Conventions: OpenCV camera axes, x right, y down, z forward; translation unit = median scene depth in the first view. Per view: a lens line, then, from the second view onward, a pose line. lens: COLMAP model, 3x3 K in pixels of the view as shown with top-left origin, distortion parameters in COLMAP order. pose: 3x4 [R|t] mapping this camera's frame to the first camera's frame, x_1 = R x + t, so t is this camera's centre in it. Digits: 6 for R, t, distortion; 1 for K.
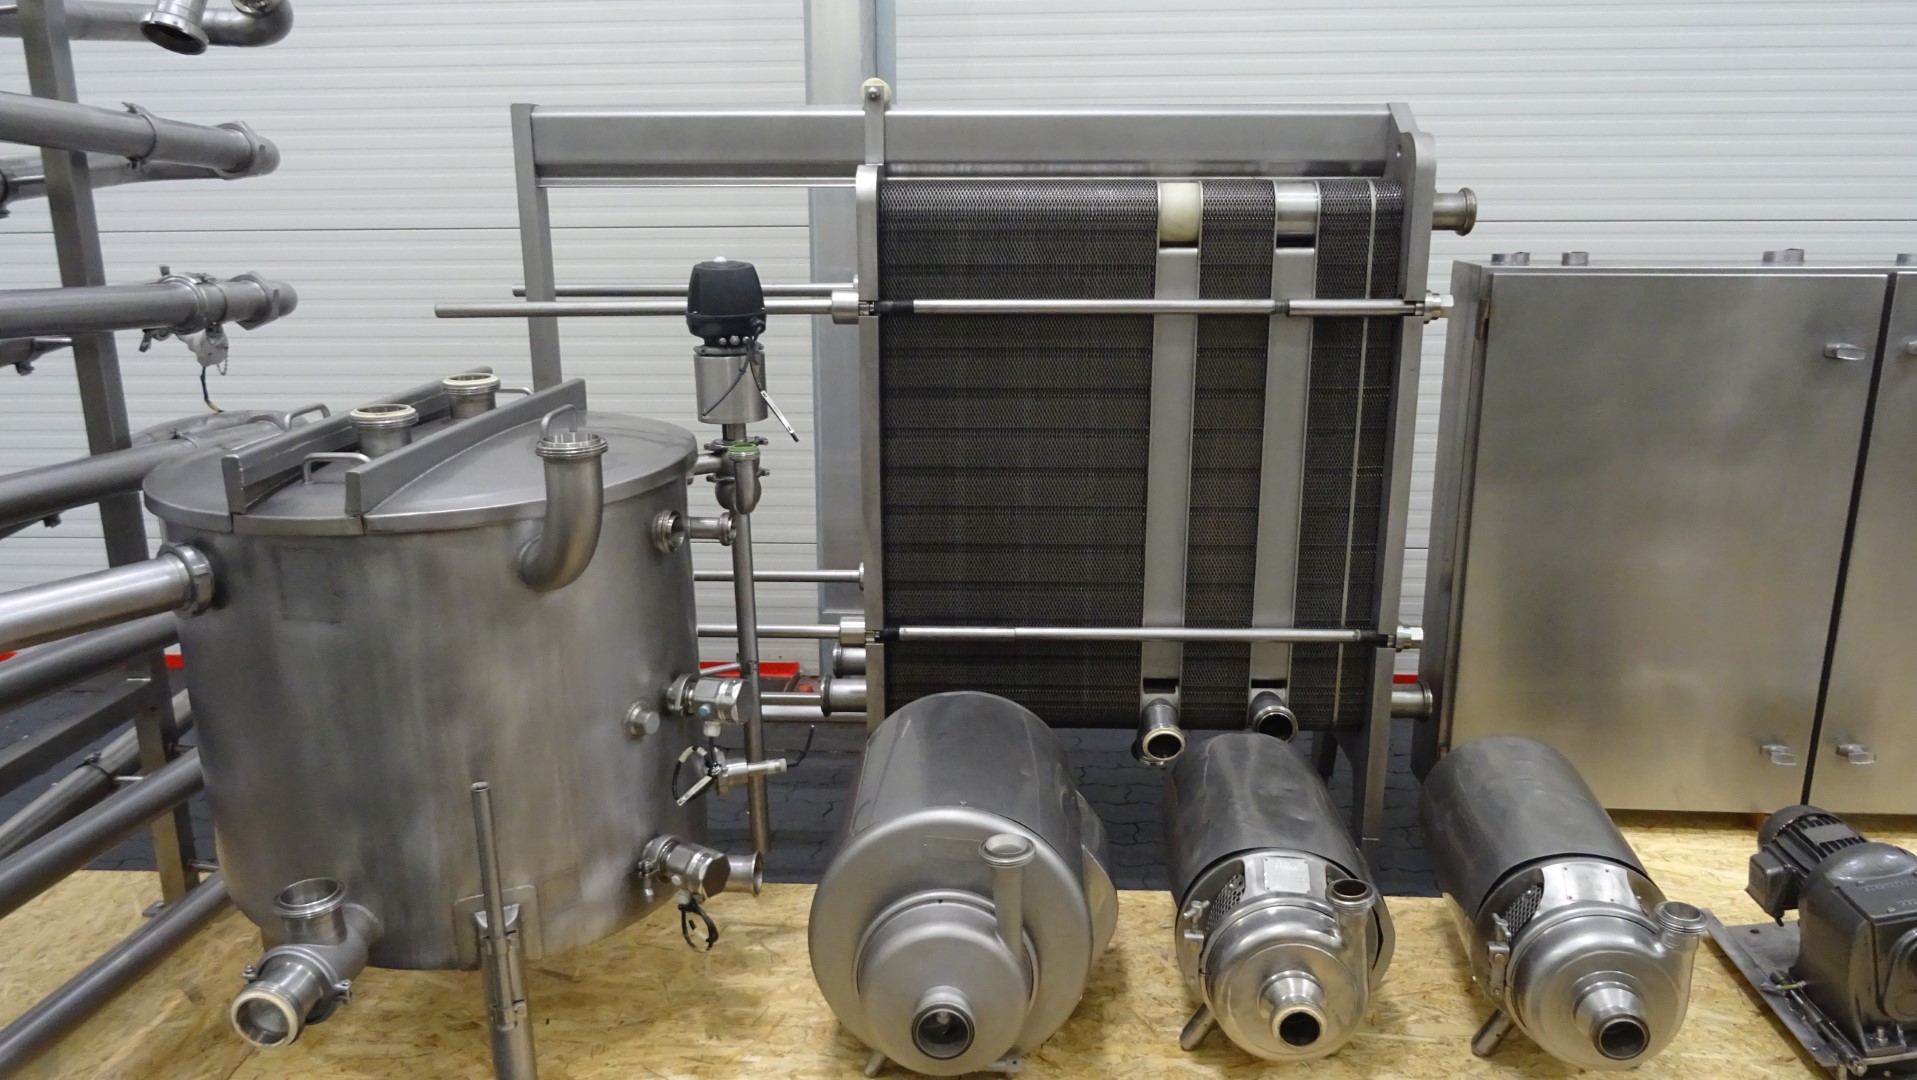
lens RADIAL K [[1259.6, 0, 958.5], [0, 1259.6, 540.0], [0, 0, 1]] dist [0.001220, -0.024684]
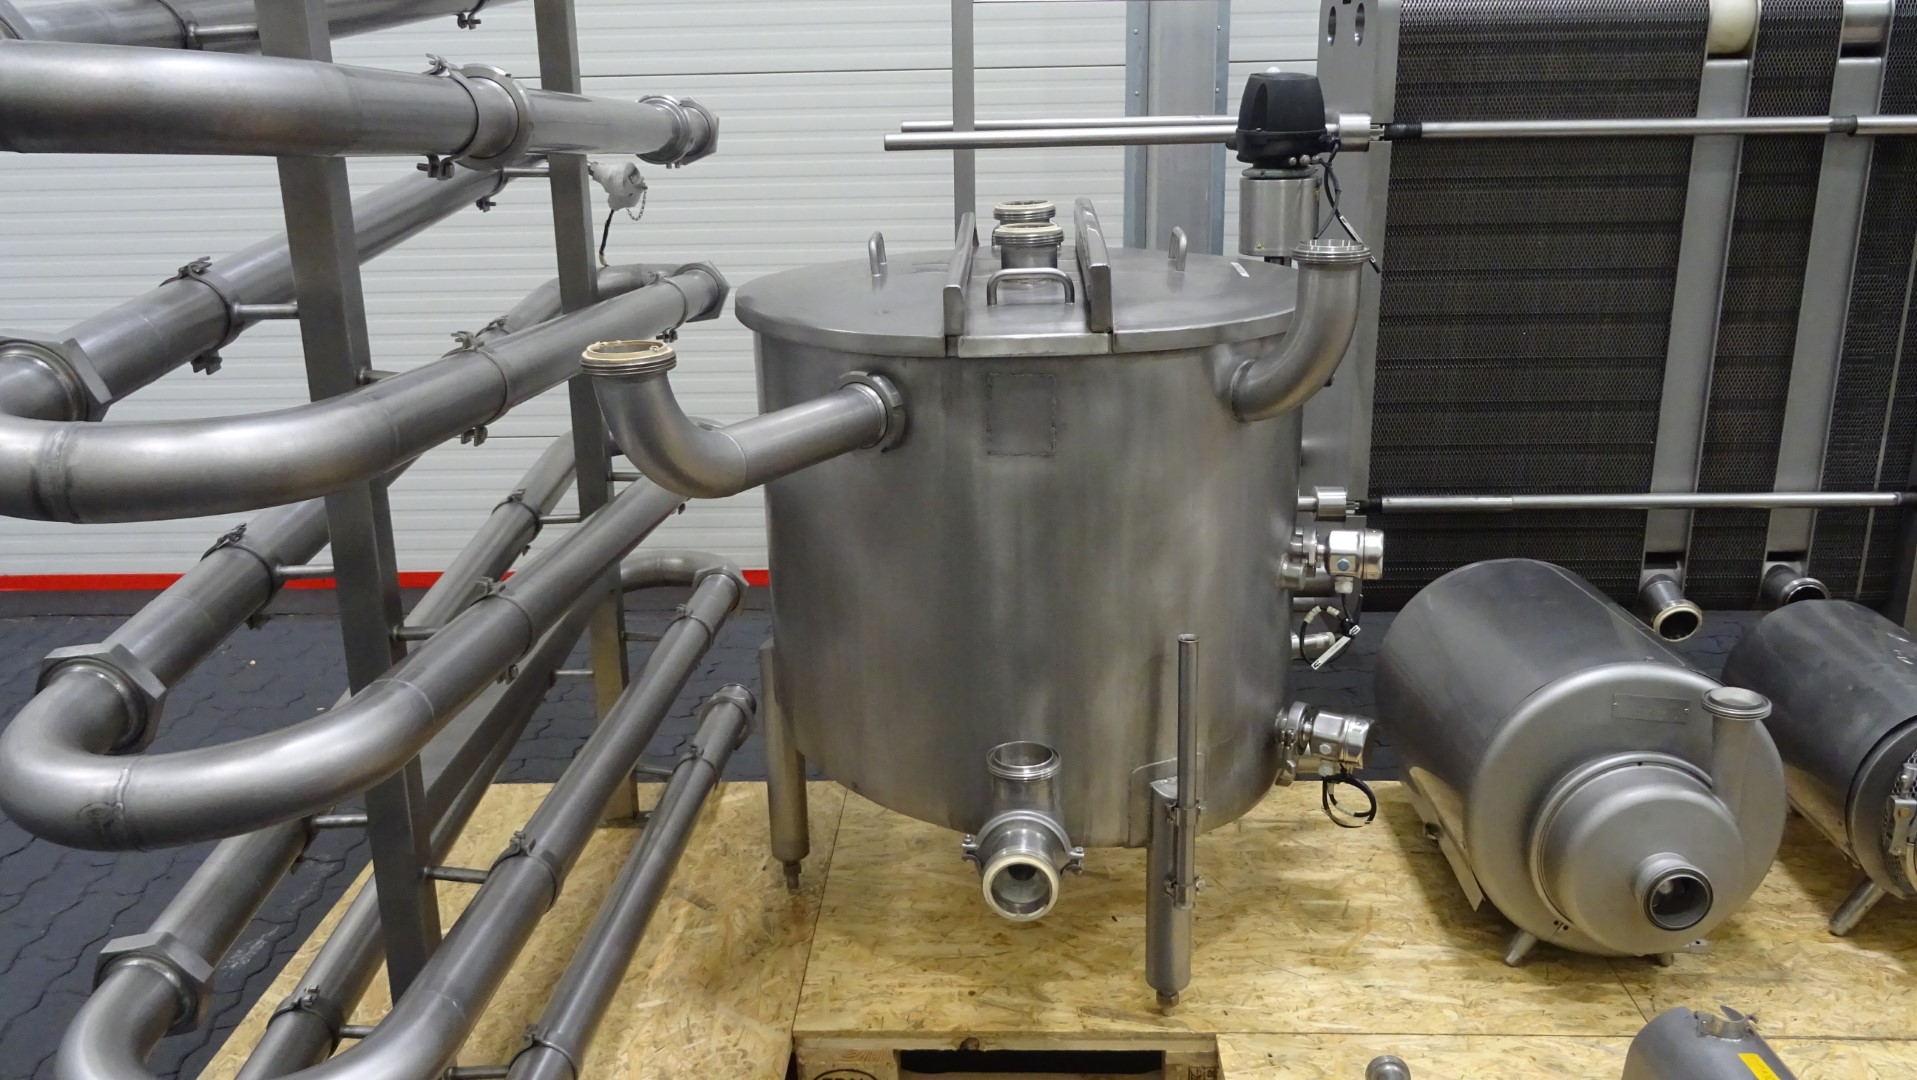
lens RADIAL K [[1449.3, 0, 958.5], [0, 1449.3, 540.0], [0, 0, 1]] dist [-0.007583, -0.001764]
pose [[0.999887, -0.015017, 0.000794, -0.367047], [0.014964, 0.998820, 0.046194, 0.049981], [-0.001486, -0.046177, 0.998932, -0.027871]]
